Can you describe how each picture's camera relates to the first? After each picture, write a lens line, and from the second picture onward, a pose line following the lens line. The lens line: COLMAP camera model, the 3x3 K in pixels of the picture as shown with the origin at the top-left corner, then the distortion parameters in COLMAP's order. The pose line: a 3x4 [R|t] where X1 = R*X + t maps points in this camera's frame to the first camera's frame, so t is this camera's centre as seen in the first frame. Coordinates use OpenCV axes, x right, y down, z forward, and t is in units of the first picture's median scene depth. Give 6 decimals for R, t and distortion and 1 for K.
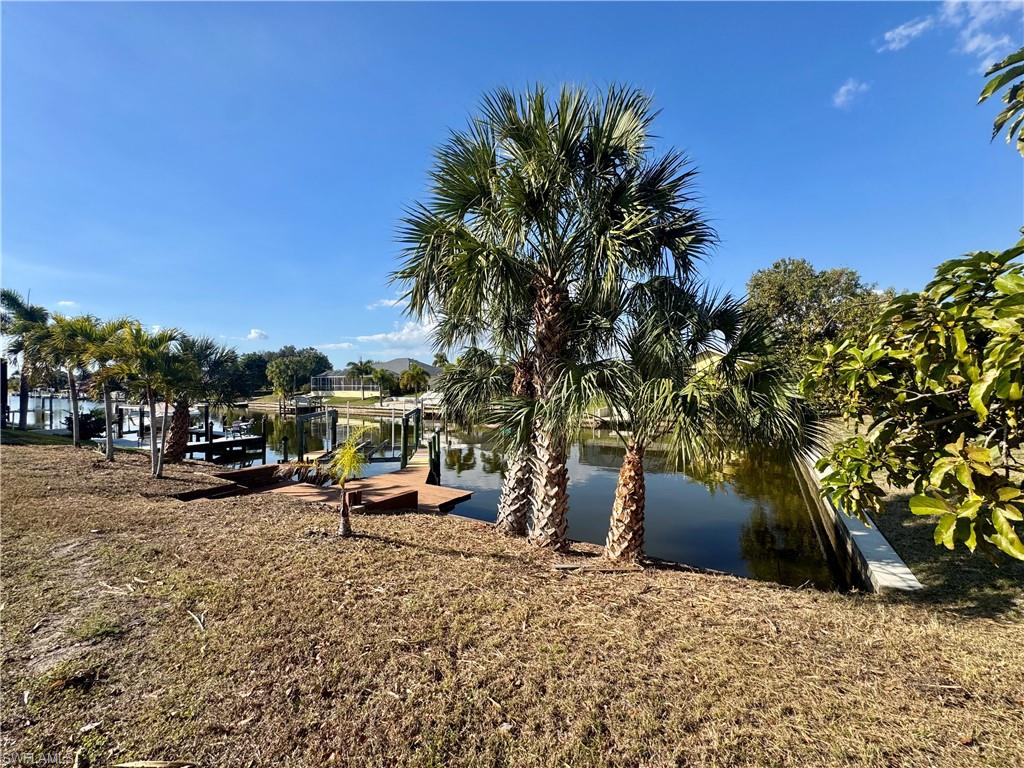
lens RADIAL K [[410.7, 0, 519.2], [0, 410.7, 387.9], [0, 0, 1]] dist [-0.004520, 0.000517]
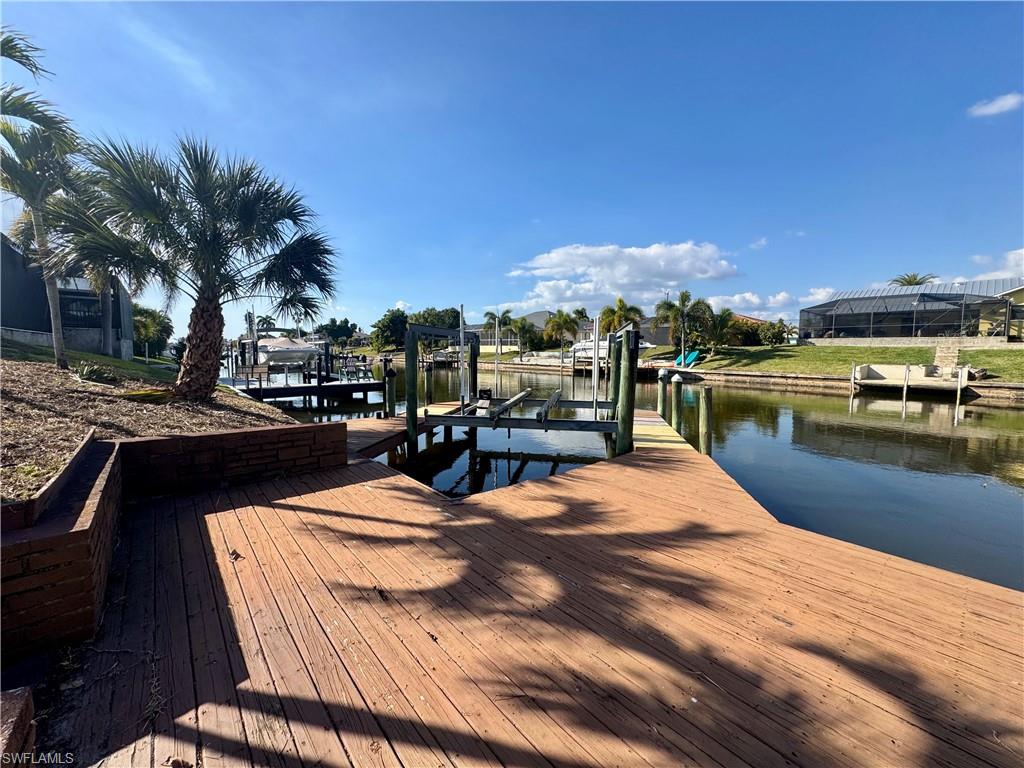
lens RADIAL K [[410.7, 0, 514.8], [0, 410.7, 380.4], [0, 0, 1]] dist [-0.004520, 0.000517]
pose [[0.950590, 0.037018, -0.308235, -0.076711], [-0.018639, 0.997880, 0.062360, 0.029690], [0.309889, -0.053534, 0.949264, 0.164494]]
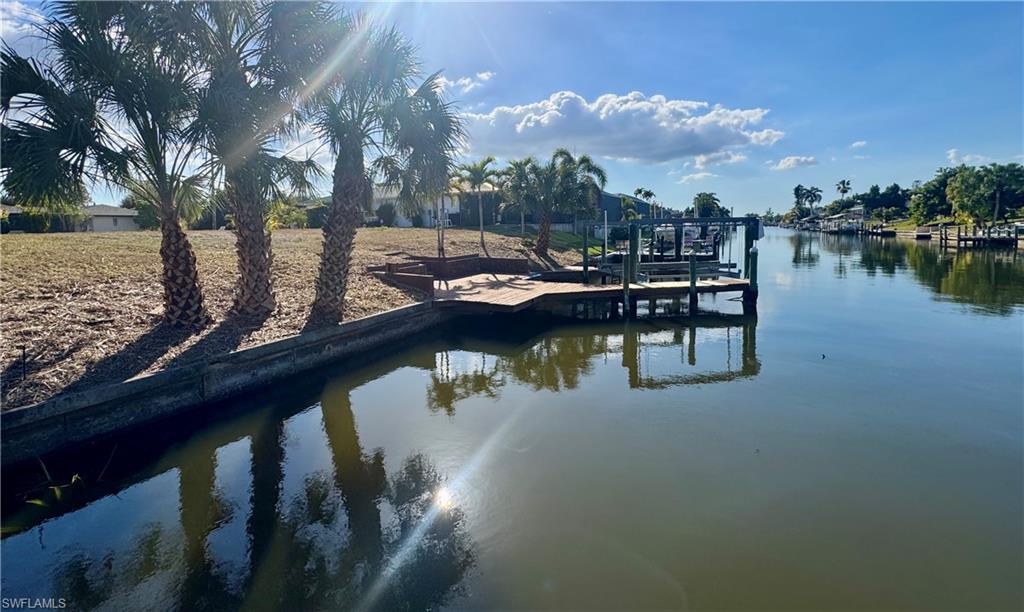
lens RADIAL K [[427.7, 0, 488.0], [0, 427.7, 253.0], [0, 0, 1]] dist [-0.007039, 0.000199]
pose [[0.010196, 0.063842, -0.997908, 0.153648], [0.006940, 0.997931, 0.063915, 0.021230], [0.999924, -0.007577, 0.009732, 0.205573]]
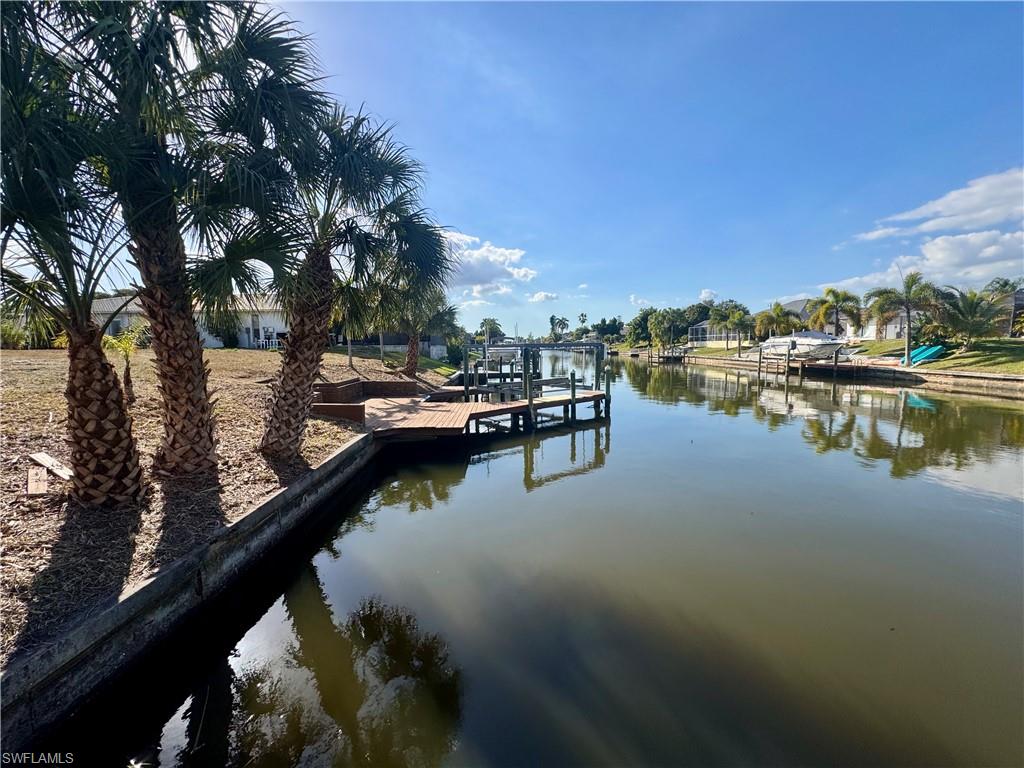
lens RADIAL K [[410.7, 0, 512.5], [0, 410.7, 383.3], [0, 0, 1]] dist [-0.004520, 0.000517]
pose [[0.528089, 0.080196, -0.845394, 0.135818], [-0.002096, 0.995651, 0.093140, 0.019138], [0.849186, -0.047414, 0.525961, 0.143213]]
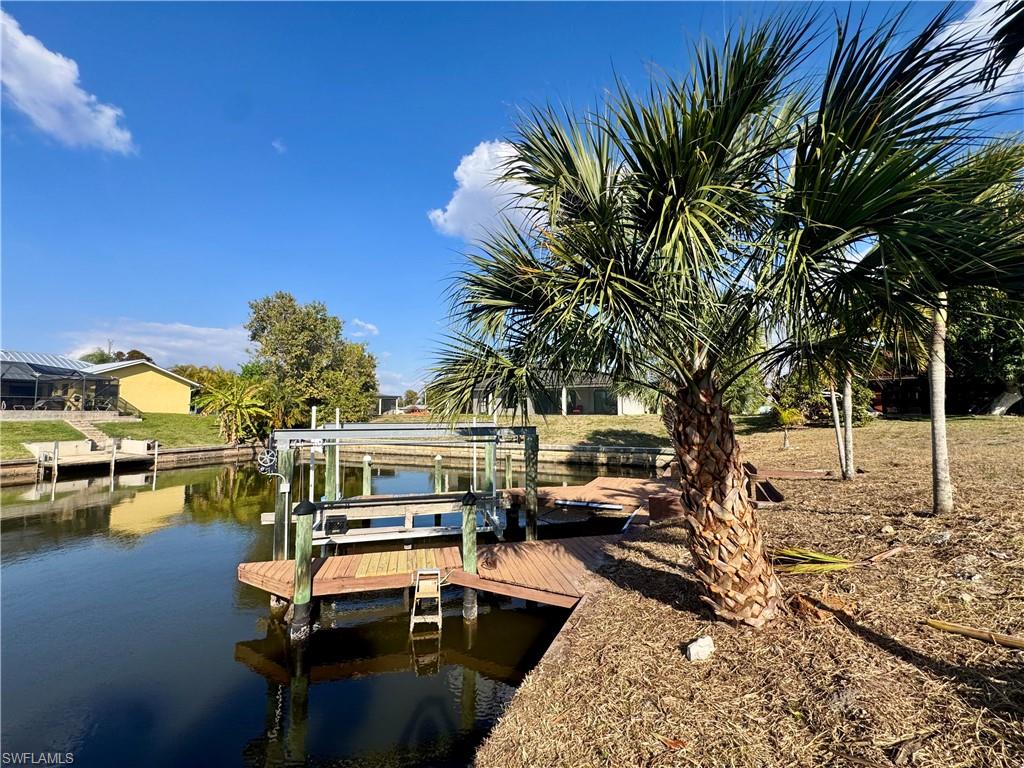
lens RADIAL K [[410.7, 0, 509.8], [0, 410.7, 388.3], [0, 0, 1]] dist [-0.004520, 0.000517]
pose [[-0.074407, 0.070308, 0.994746, -0.270205], [0.021943, 0.997385, -0.068854, 0.017644], [-0.996987, 0.016704, -0.075755, 0.293542]]
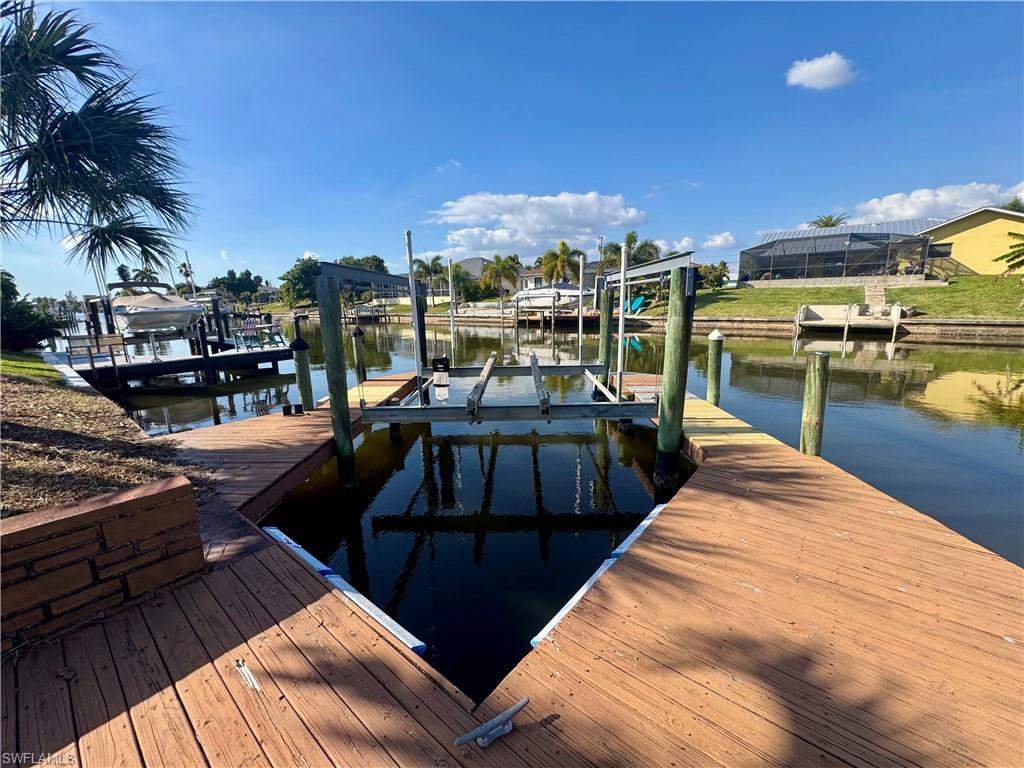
lens RADIAL K [[410.7, 0, 514.1], [0, 410.7, 381.6], [0, 0, 1]] dist [-0.004520, 0.000517]
pose [[0.989268, 0.014454, -0.145394, -0.103057], [0.012624, 0.982918, 0.183609, 0.028571], [0.145564, -0.183474, 0.972188, 0.206568]]
